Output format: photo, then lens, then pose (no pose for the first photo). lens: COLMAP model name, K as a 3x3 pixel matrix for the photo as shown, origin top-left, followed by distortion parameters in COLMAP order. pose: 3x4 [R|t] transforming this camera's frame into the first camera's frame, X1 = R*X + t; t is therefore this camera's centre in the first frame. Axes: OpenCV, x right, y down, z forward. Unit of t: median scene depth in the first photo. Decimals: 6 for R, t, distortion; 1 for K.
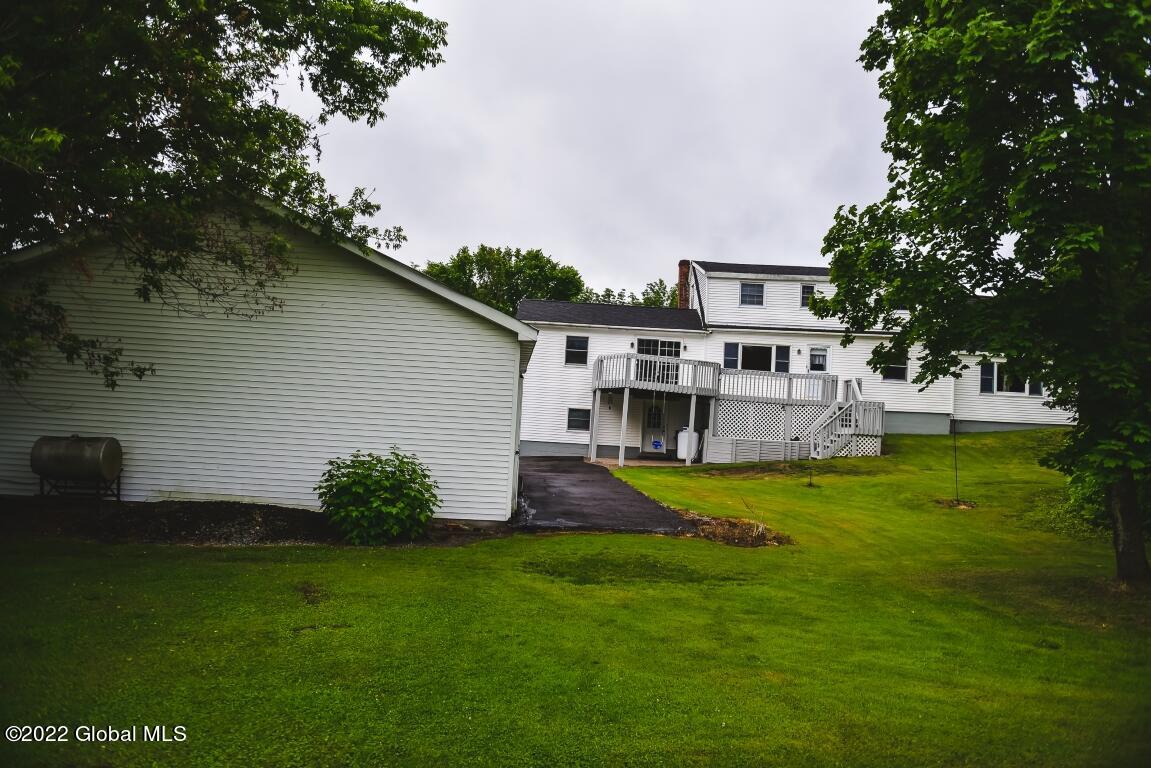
lens RADIAL K [[793.0, 0, 575.5], [0, 793.0, 384.0], [0, 0, 1]] dist [-0.054481, 0.000030]
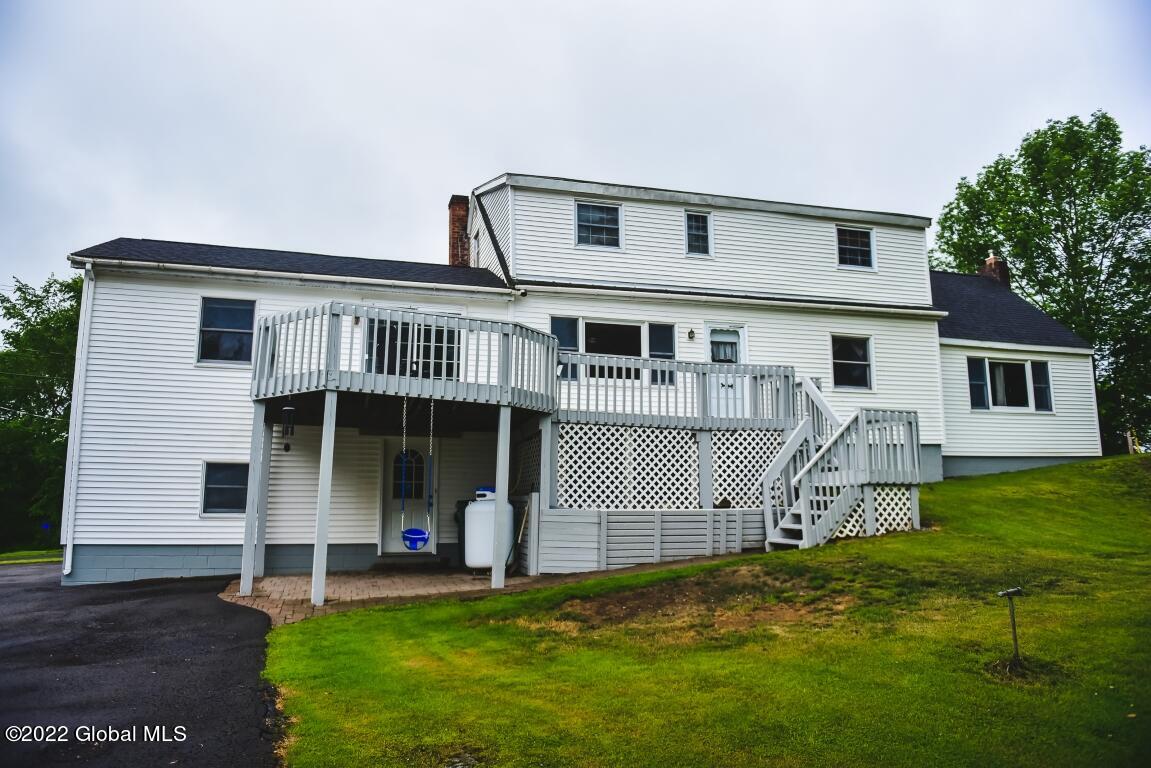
lens RADIAL K [[793.0, 0, 575.5], [0, 793.0, 384.0], [0, 0, 1]] dist [-0.054481, 0.000030]
pose [[0.954251, -0.011750, 0.298776, 0.058670], [0.041834, 0.994646, -0.094497, 0.038456], [-0.296066, 0.102672, 0.949633, 0.559366]]
